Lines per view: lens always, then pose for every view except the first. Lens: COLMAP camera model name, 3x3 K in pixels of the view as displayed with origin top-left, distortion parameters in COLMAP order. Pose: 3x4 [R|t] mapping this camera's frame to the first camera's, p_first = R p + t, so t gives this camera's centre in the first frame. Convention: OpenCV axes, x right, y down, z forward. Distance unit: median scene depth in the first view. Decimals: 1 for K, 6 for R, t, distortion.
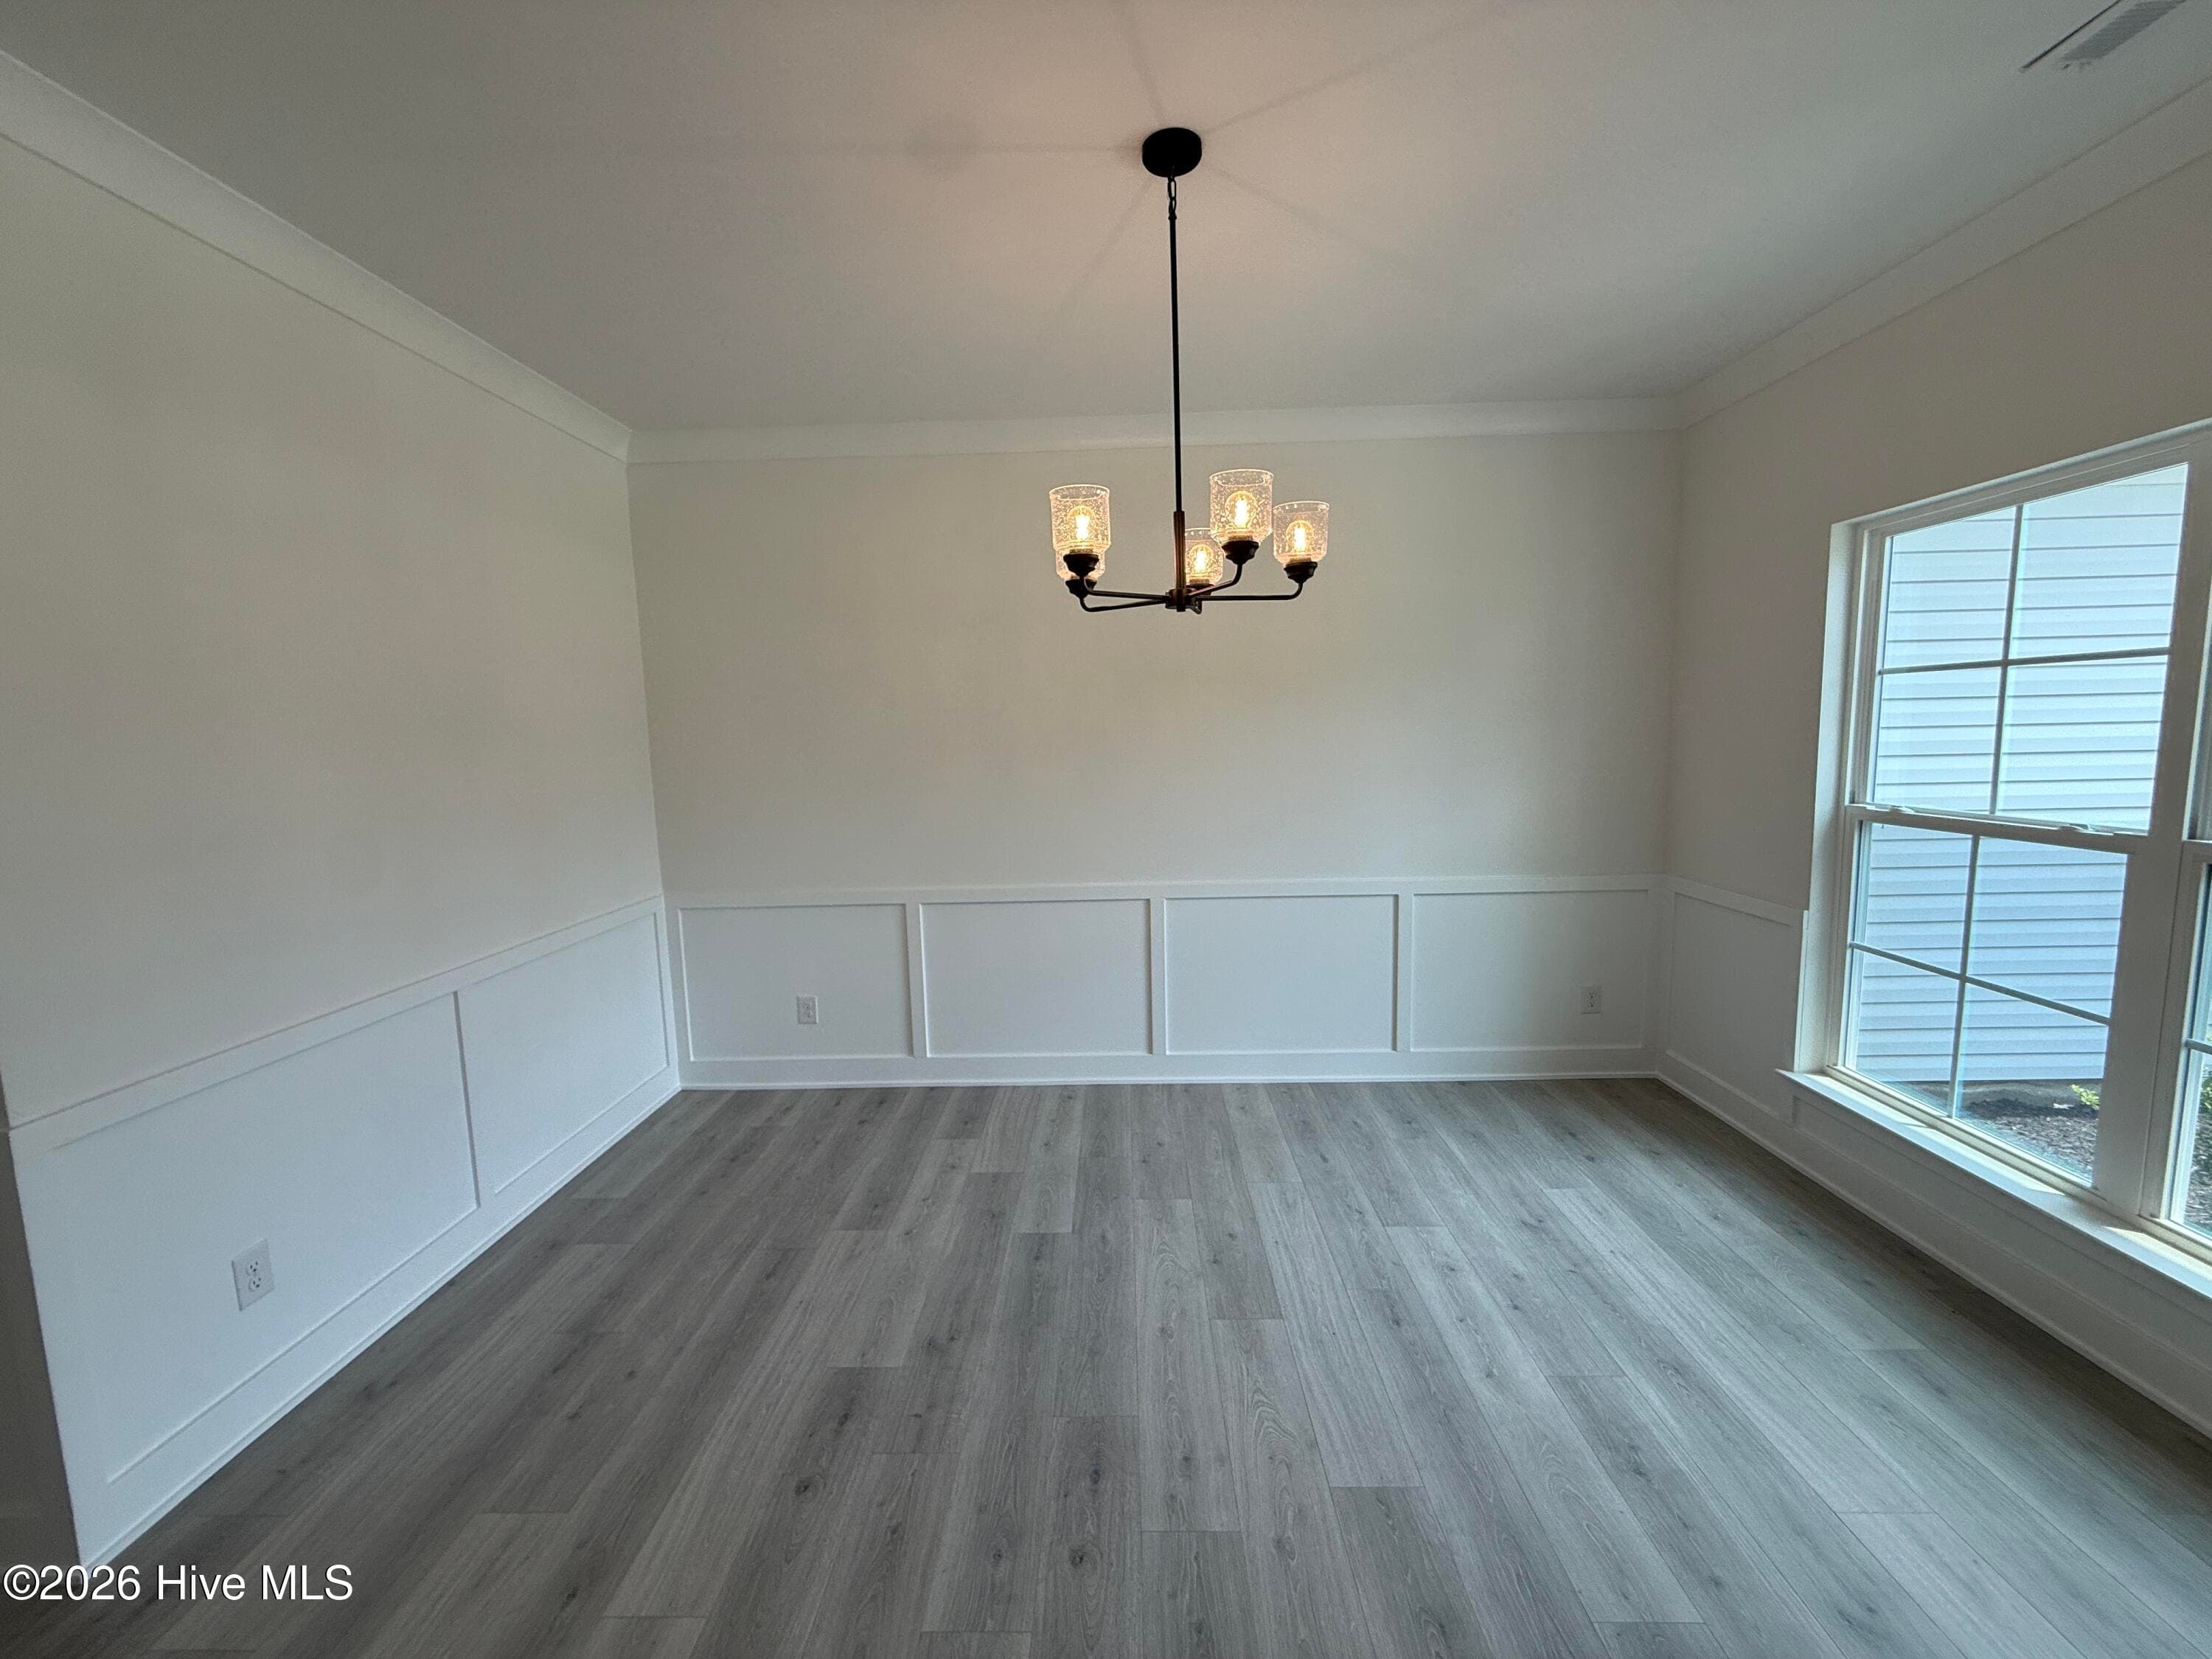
lens RADIAL K [[883.1, 0, 1101.6], [0, 883.1, 831.6], [0, 0, 1]] dist [0.000202, -0.000090]
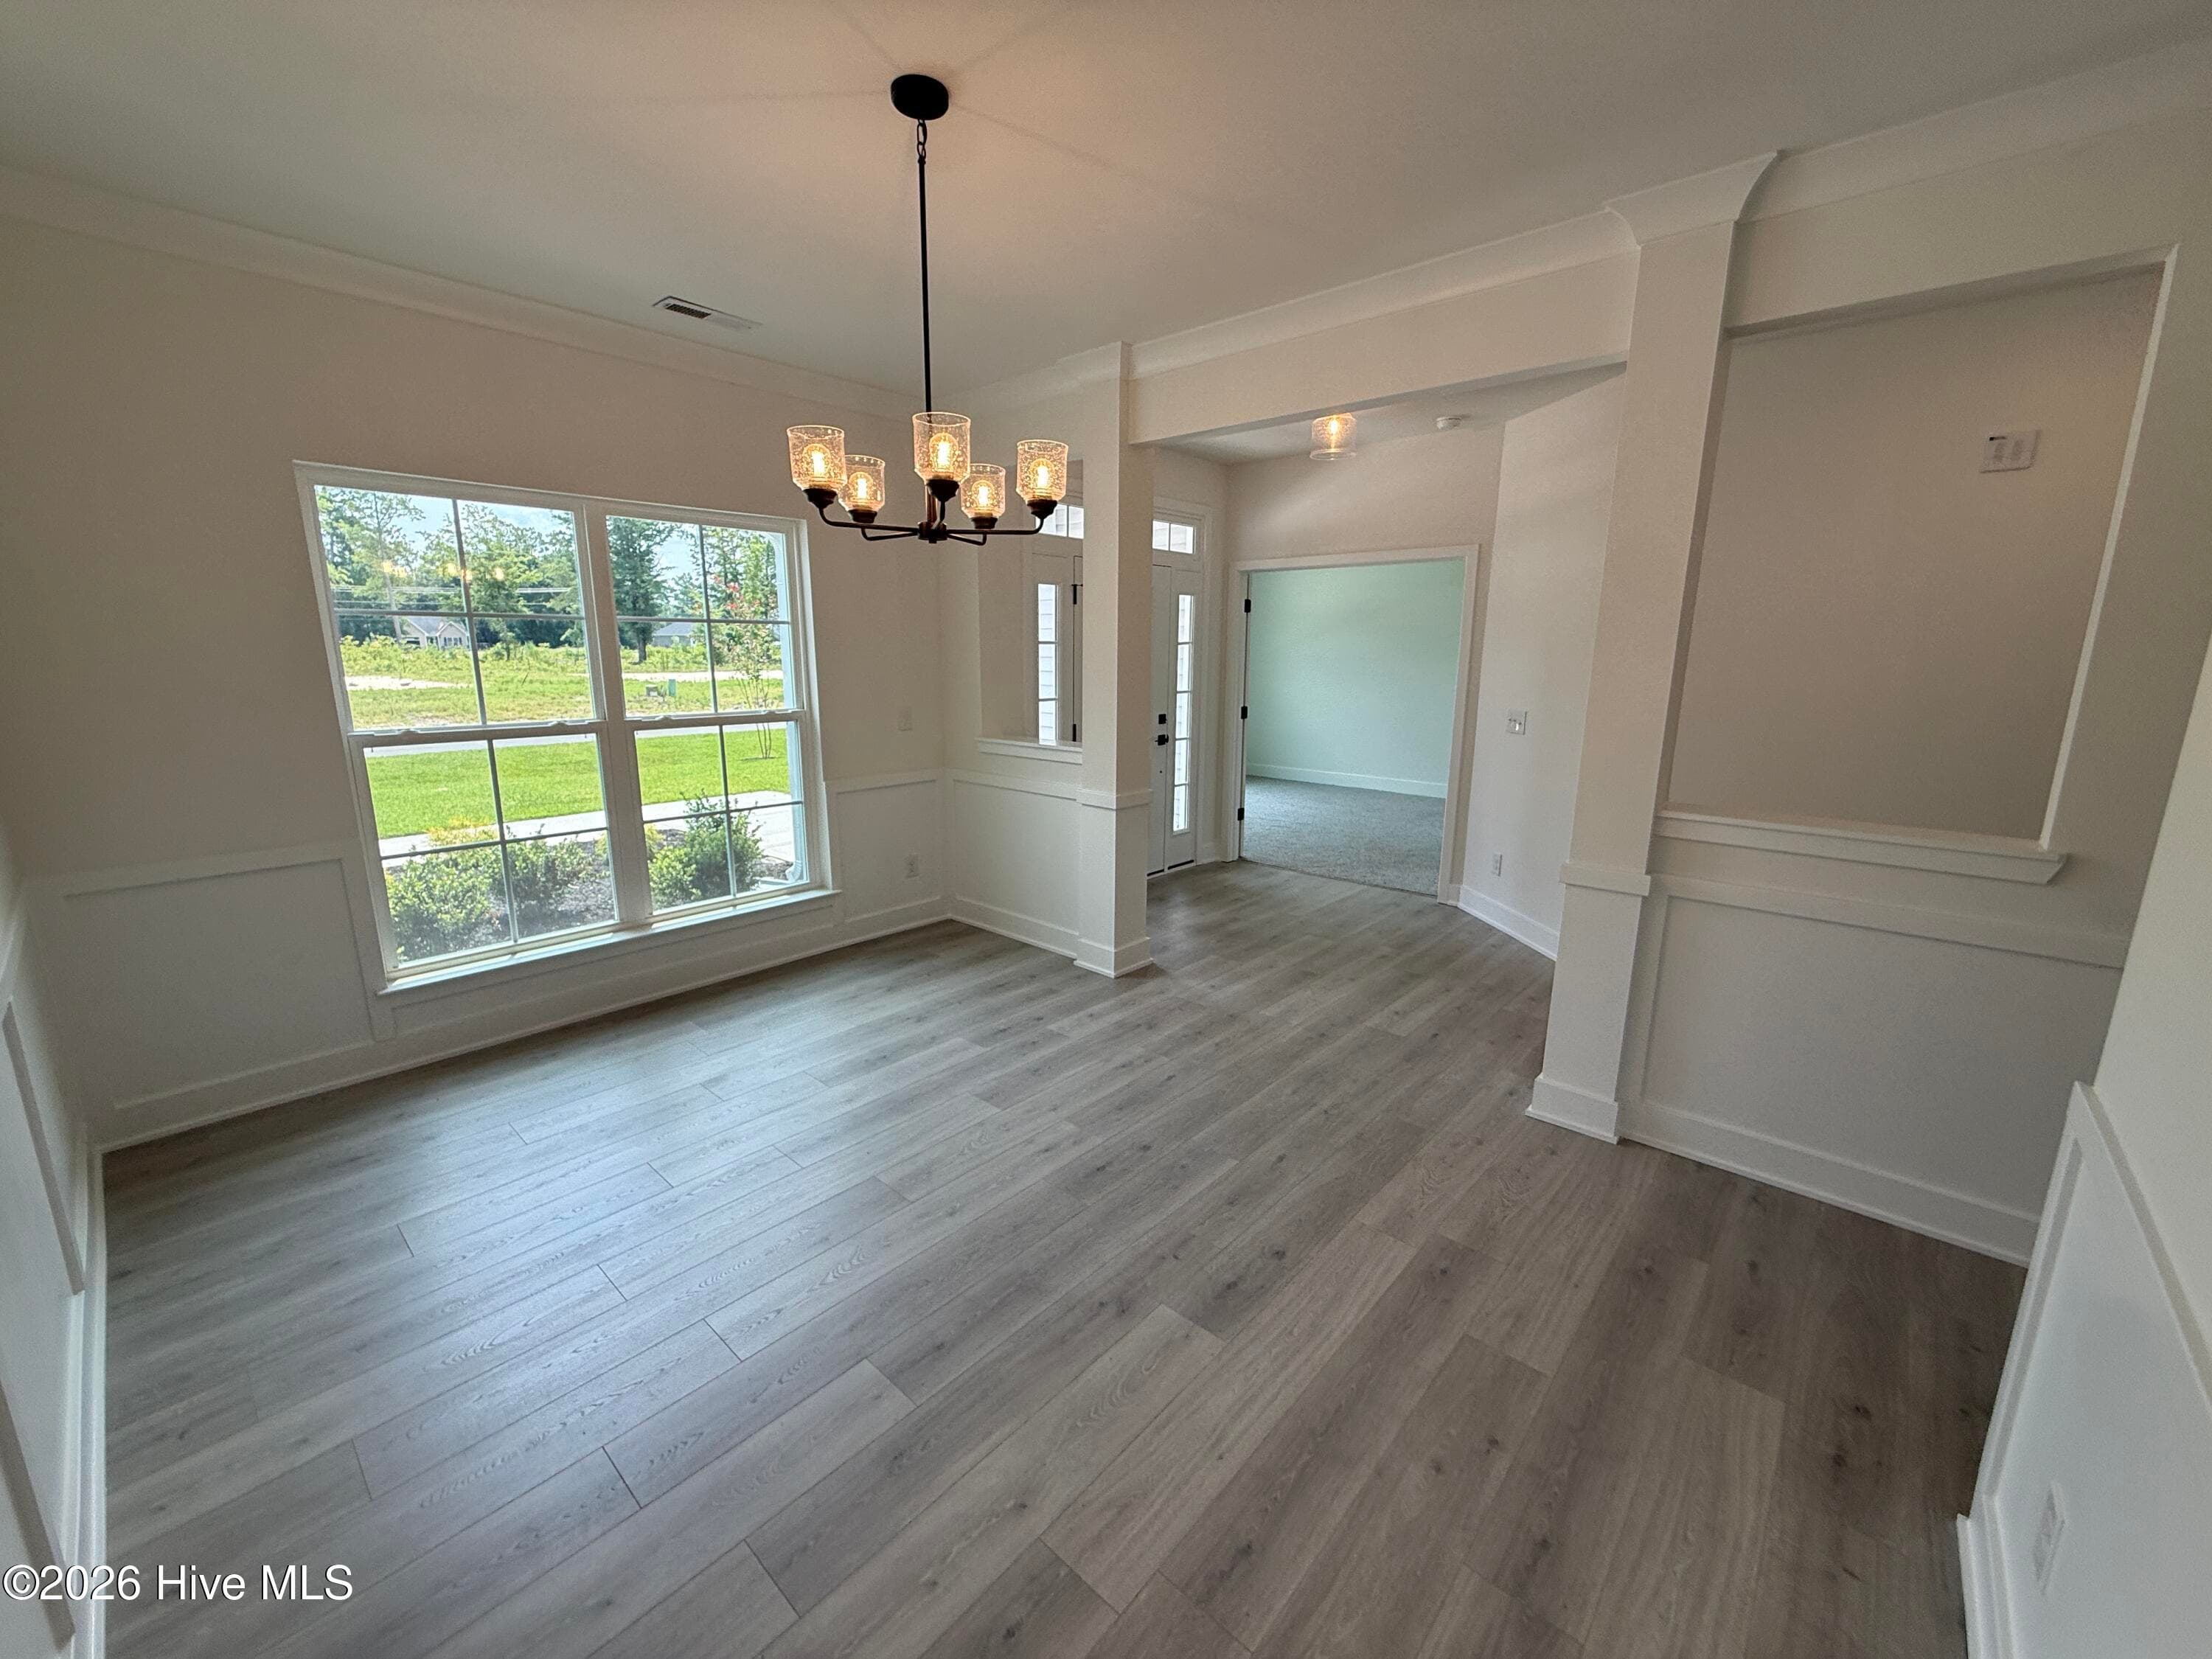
lens RADIAL K [[883.1, 0, 1101.6], [0, 883.1, 831.6], [0, 0, 1]] dist [0.000202, -0.000090]
pose [[-0.759132, -0.111123, 0.641382, -0.623774], [0.089898, 0.957982, 0.272377, -0.142405], [-0.644699, 0.264429, -0.717245, 1.343556]]
